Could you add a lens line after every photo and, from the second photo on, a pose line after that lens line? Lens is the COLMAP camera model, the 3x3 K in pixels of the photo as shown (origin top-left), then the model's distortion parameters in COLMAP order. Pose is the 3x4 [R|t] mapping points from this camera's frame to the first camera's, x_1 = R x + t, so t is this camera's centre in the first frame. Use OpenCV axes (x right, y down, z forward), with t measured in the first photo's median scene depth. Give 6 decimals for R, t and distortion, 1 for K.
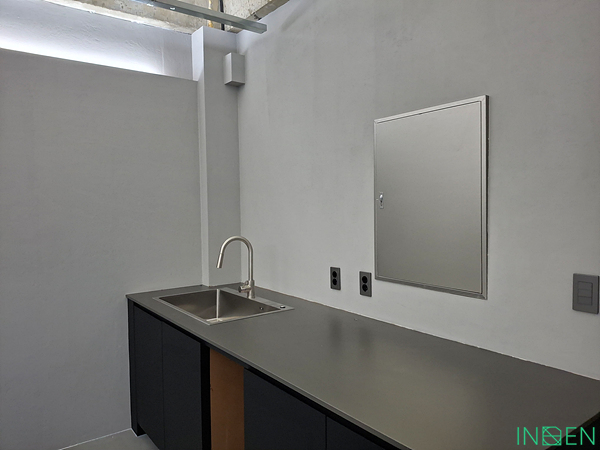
lens RADIAL K [[442.1, 0, 300.0], [0, 442.1, 225.0], [0, 0, 1]] dist [0.125742, -0.188901]
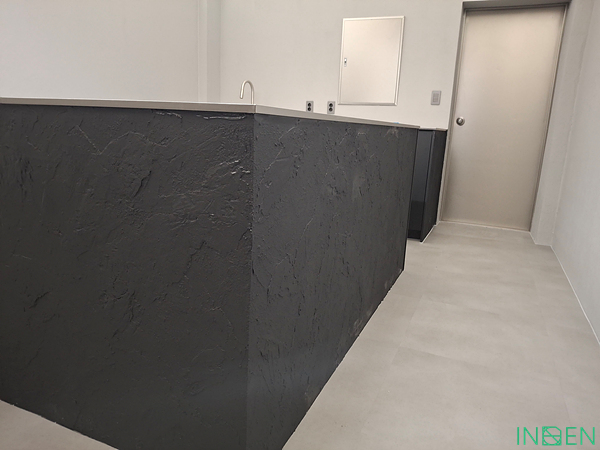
lens RADIAL K [[442.1, 0, 300.0], [0, 442.1, 225.0], [0, 0, 1]] dist [0.125742, -0.188901]
pose [[0.859957, -0.048683, 0.508040, -0.984775], [-0.042814, 0.985050, 0.166863, 0.315764], [-0.508568, -0.165246, 0.845016, -0.676136]]
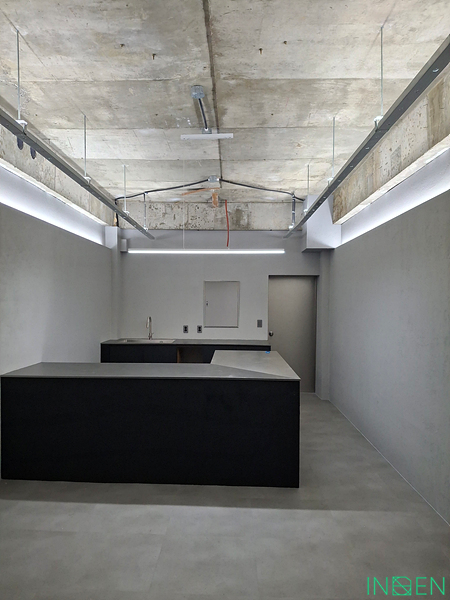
lens RADIAL K [[442.1, 0, 216.2], [0, 442.1, 306.6], [0, 0, 1]] dist [0.125742, -0.188901]
pose [[0.621449, 0.015707, 0.783297, -2.292864], [0.011833, 0.999497, -0.029431, 0.061101], [-0.783365, 0.027559, 0.620951, -1.103577]]
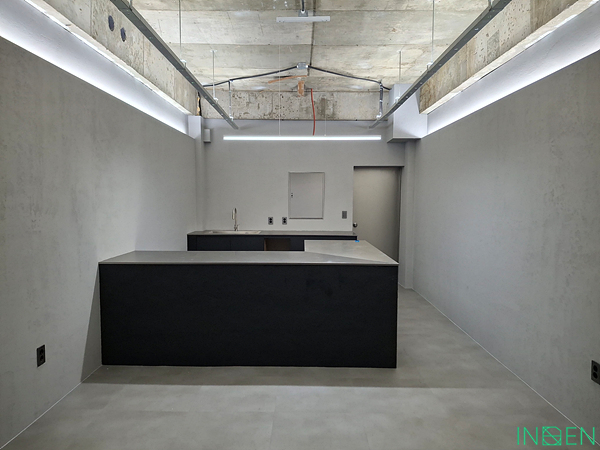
lens RADIAL K [[442.1, 0, 300.0], [0, 442.1, 225.0], [0, 0, 1]] dist [0.125742, -0.188901]
pose [[0.594827, -0.025813, 0.803439, -2.367096], [0.015995, 0.999666, 0.020275, 0.098308], [-0.803695, 0.000791, 0.595042, -1.014777]]
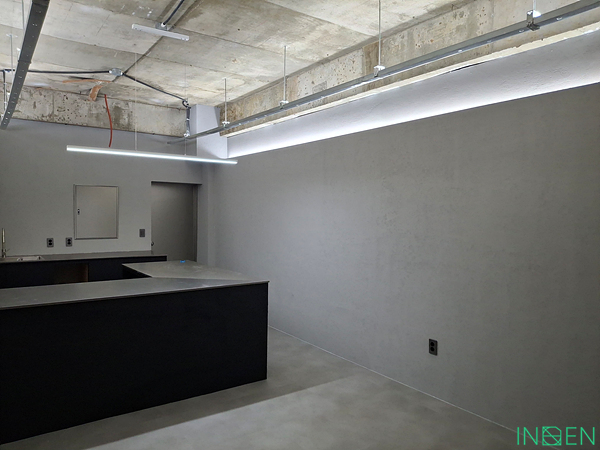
lens RADIAL K [[442.1, 0, 300.0], [0, 442.1, 225.0], [0, 0, 1]] dist [0.125742, -0.188901]
pose [[0.013647, -0.013013, 0.999822, -2.607452], [0.032270, 0.999400, 0.012567, 0.037833], [-0.999386, 0.032092, 0.014059, -0.478294]]
